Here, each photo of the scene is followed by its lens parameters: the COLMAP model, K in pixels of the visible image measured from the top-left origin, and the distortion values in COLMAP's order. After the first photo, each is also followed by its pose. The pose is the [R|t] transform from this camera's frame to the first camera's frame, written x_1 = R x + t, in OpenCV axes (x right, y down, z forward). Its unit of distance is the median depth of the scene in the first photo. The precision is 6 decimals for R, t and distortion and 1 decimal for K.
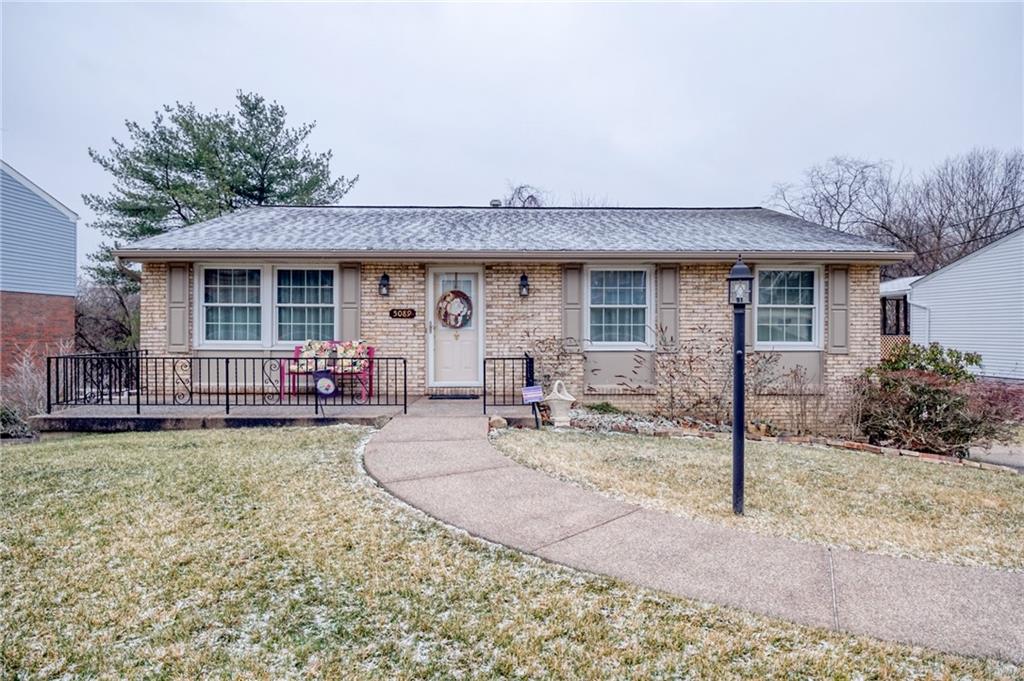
lens RADIAL K [[592.0, 0, 512.7], [0, 592.0, 333.8], [0, 0, 1]] dist [-0.000866, -0.001738]
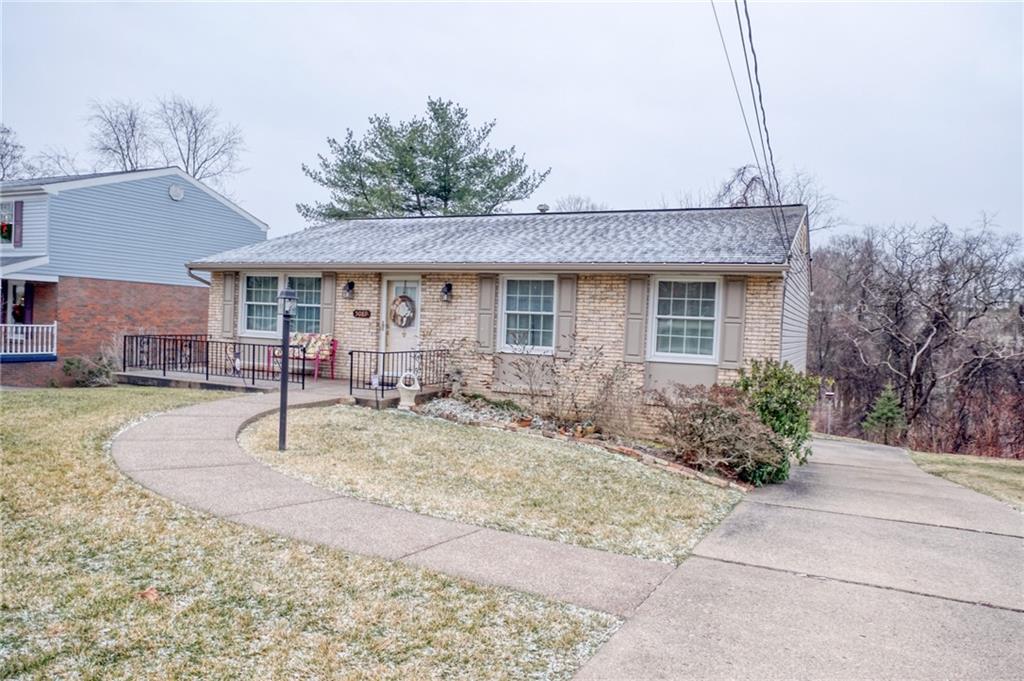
lens RADIAL K [[685.1, 0, 511.2], [0, 685.1, 343.2], [0, 0, 1]] dist [-0.008438, -0.001629]
pose [[0.905851, 0.046982, -0.420982, 0.684034], [-0.042248, 0.998895, 0.020569, -0.015604], [0.421484, -0.000847, 0.906836, -0.151762]]
